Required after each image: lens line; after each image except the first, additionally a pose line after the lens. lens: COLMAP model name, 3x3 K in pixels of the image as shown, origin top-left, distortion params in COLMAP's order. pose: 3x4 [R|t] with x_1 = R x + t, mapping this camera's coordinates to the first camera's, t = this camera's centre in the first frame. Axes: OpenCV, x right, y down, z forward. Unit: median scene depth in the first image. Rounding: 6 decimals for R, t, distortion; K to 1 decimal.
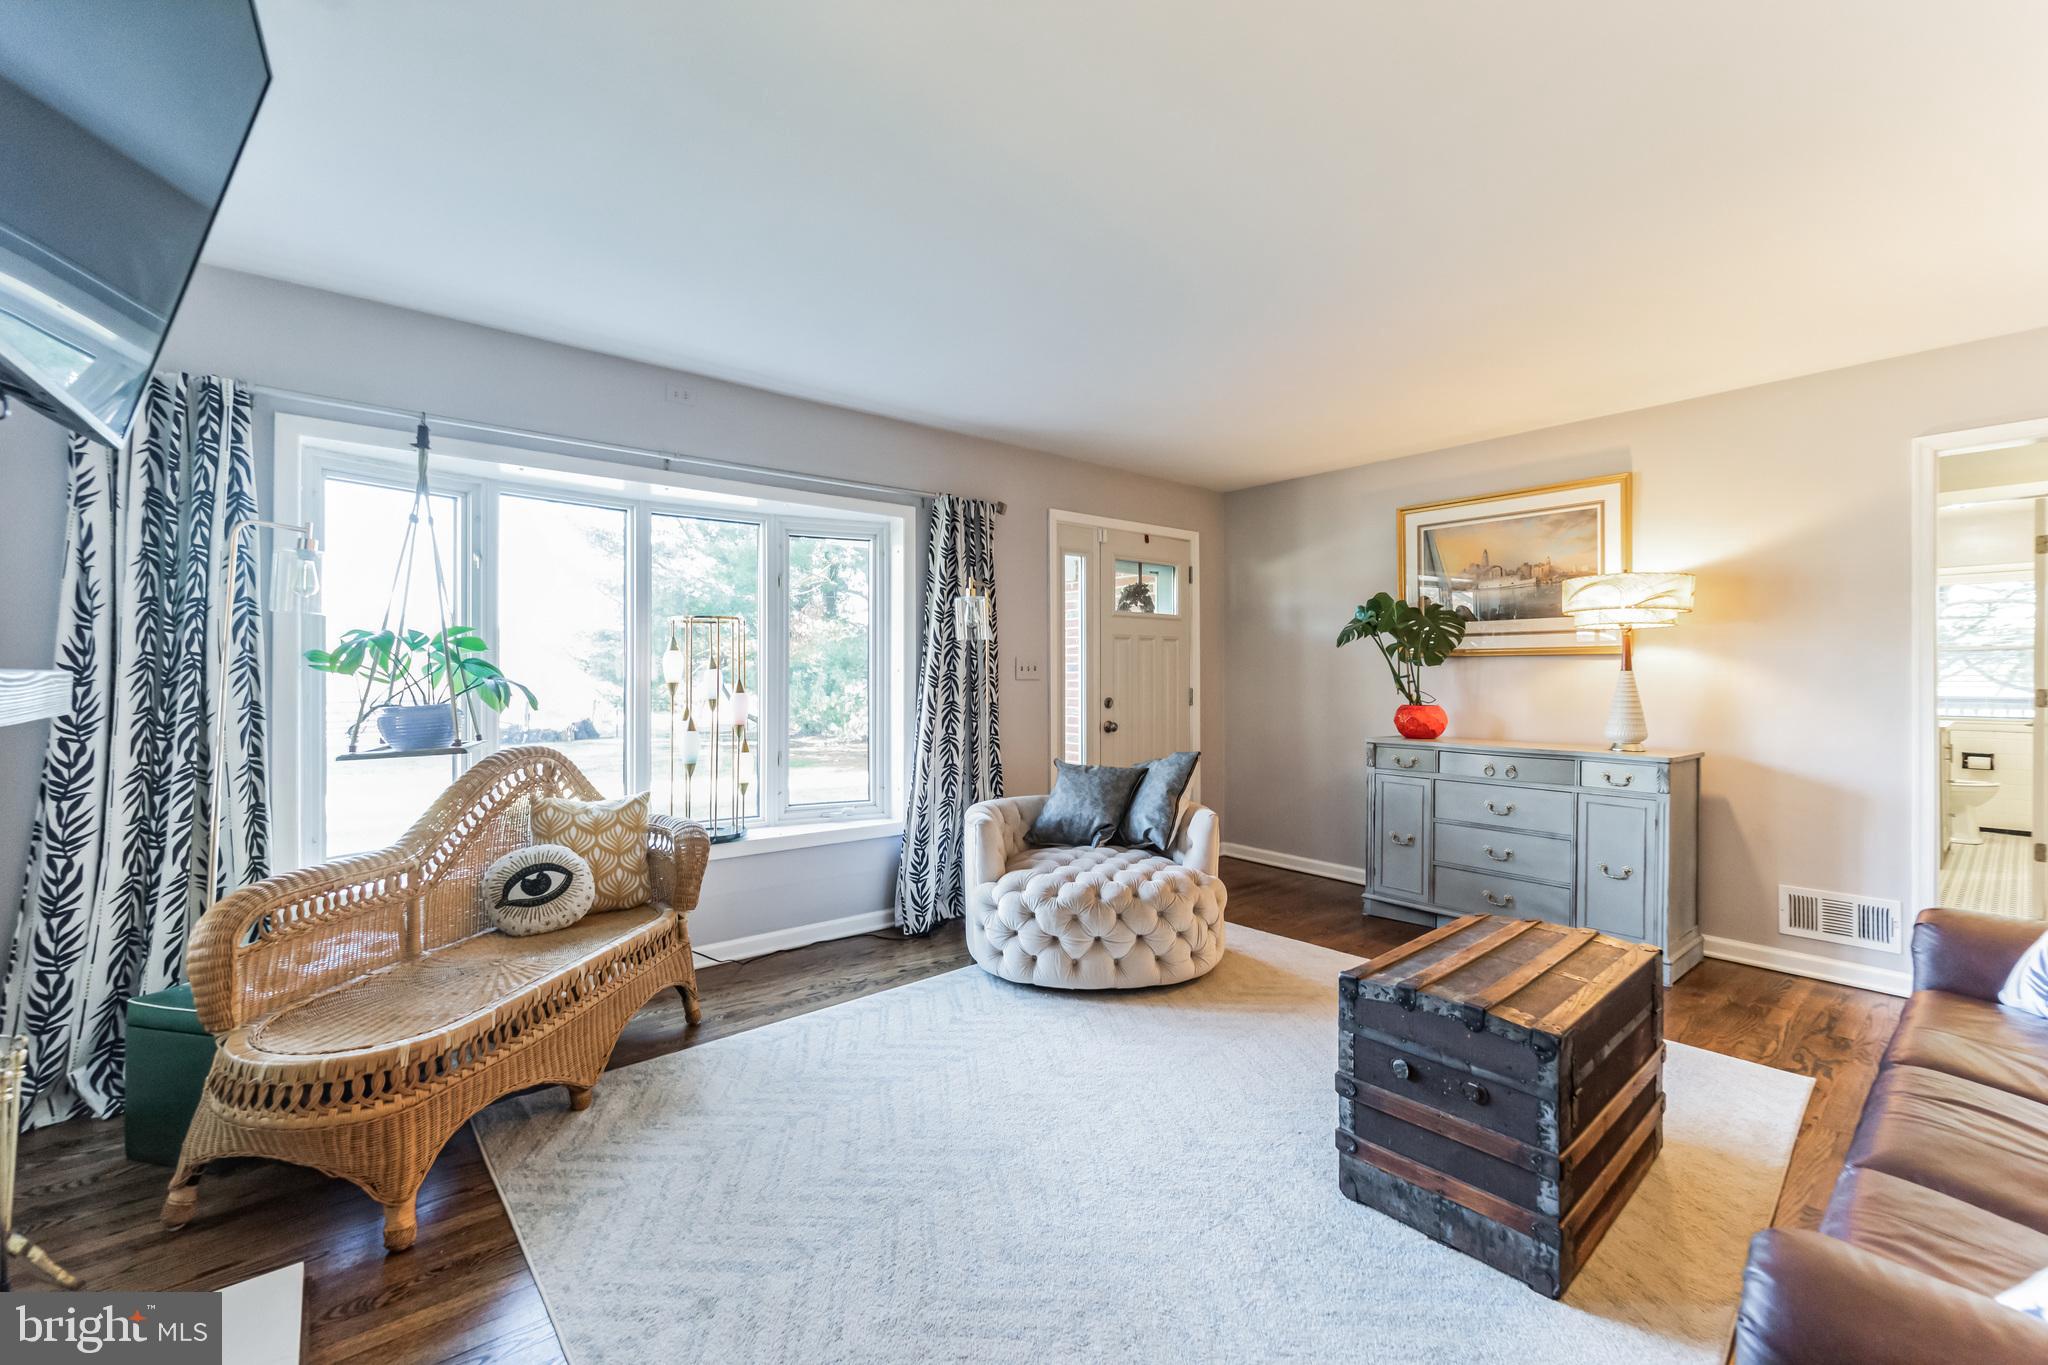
lens RADIAL K [[834.4, 0, 1028.3], [0, 834.4, 676.3], [0, 0, 1]] dist [0.001464, -0.001811]
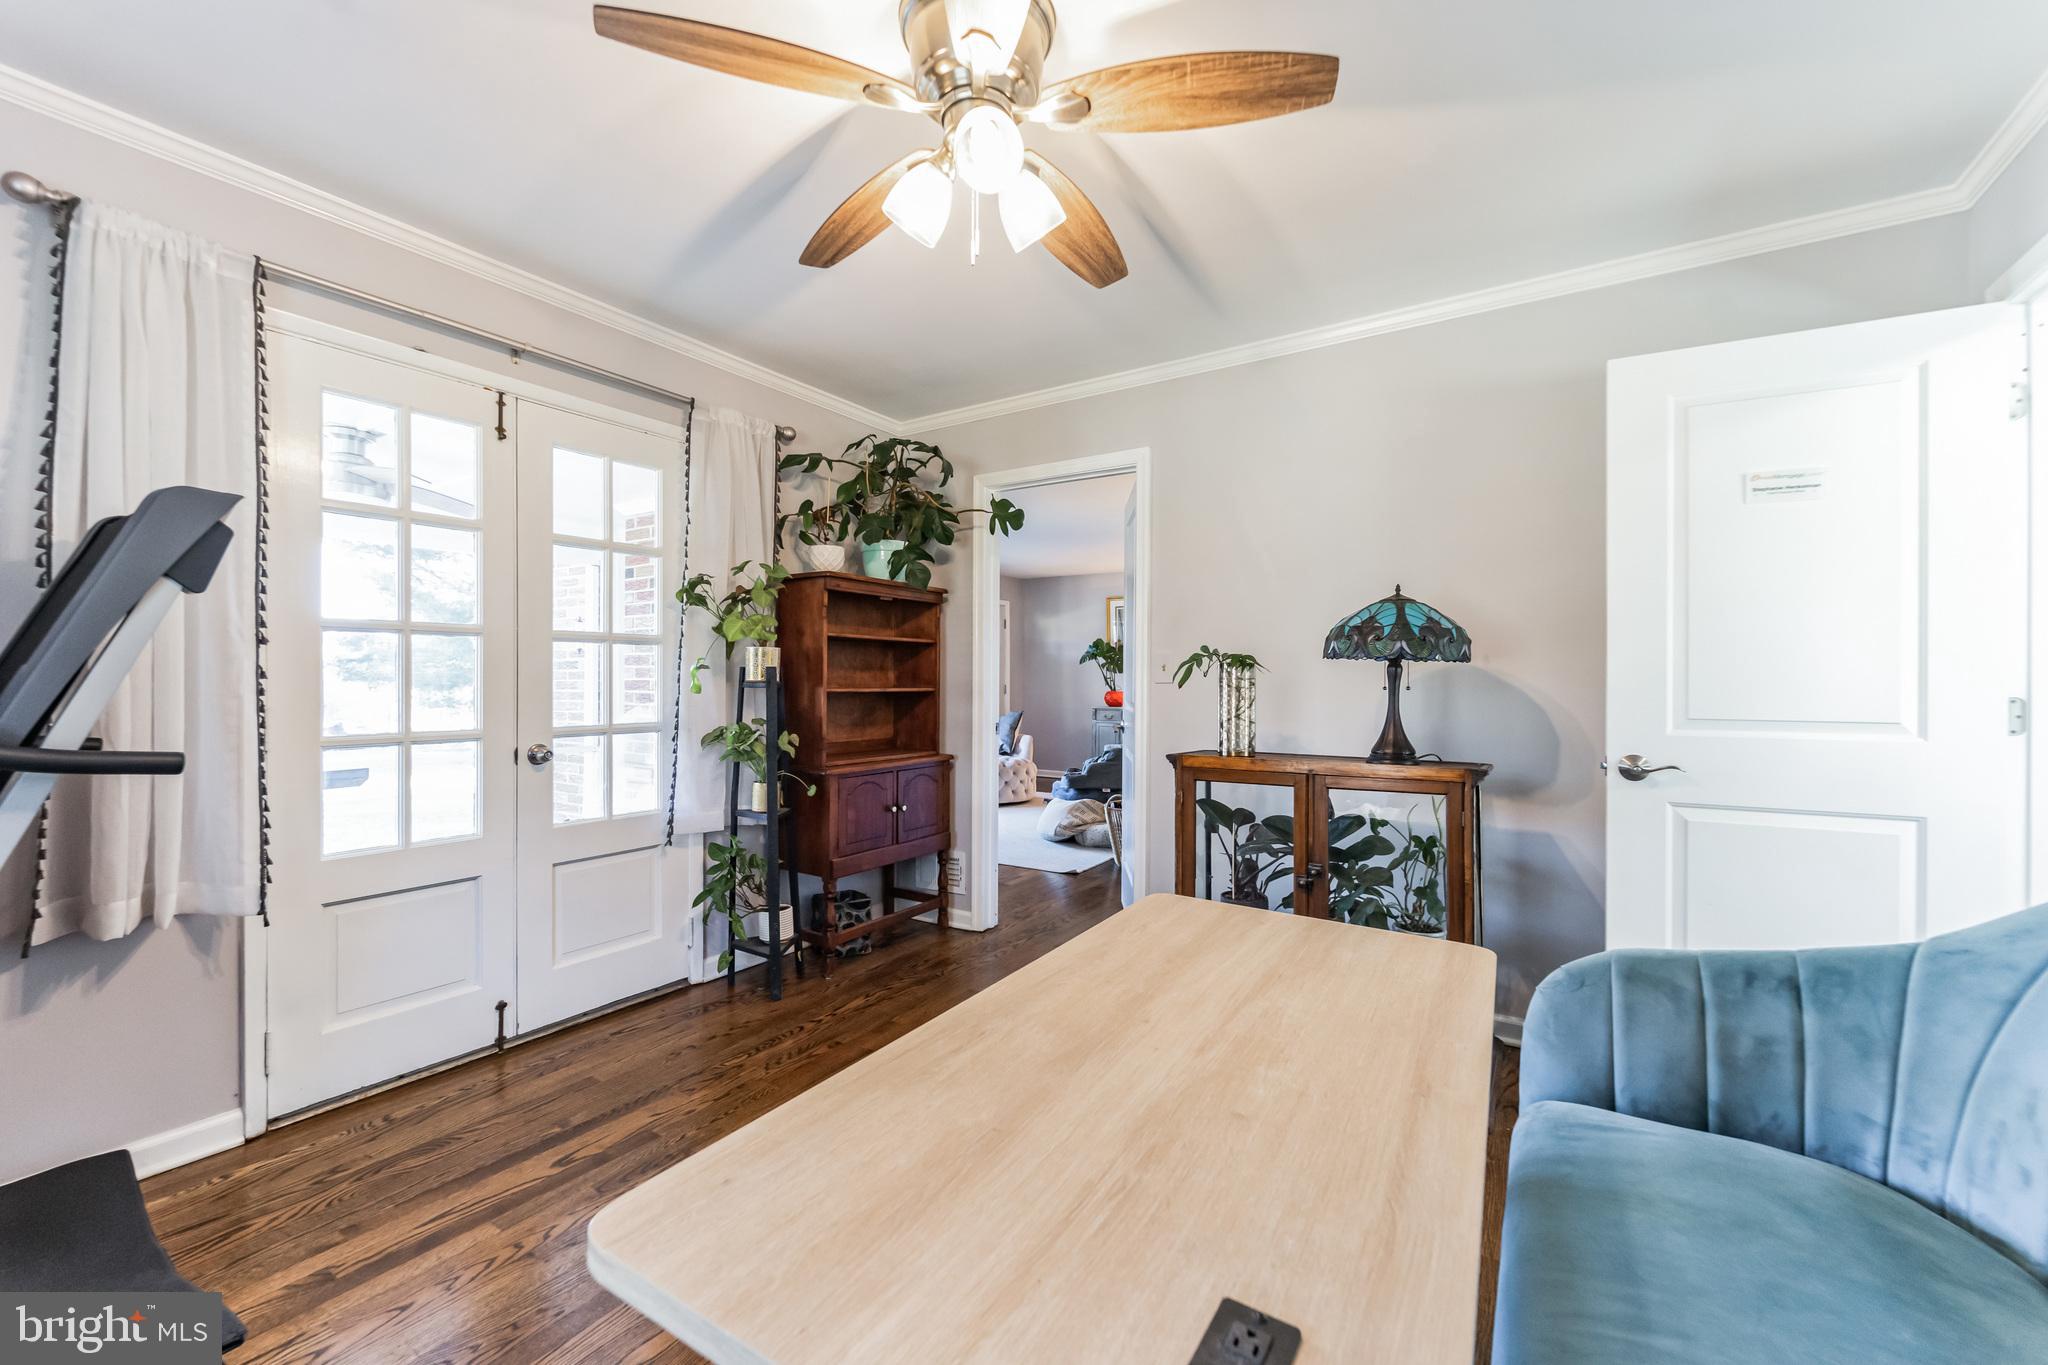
lens RADIAL K [[834.4, 0, 1021.6], [0, 834.4, 680.8], [0, 0, 1]] dist [0.001464, -0.001811]
pose [[0.956180, 0.002689, 0.292767, -0.413993], [-0.001402, 0.999988, -0.004608, 0.017805], [-0.292776, 0.003996, 0.956173, -1.041791]]
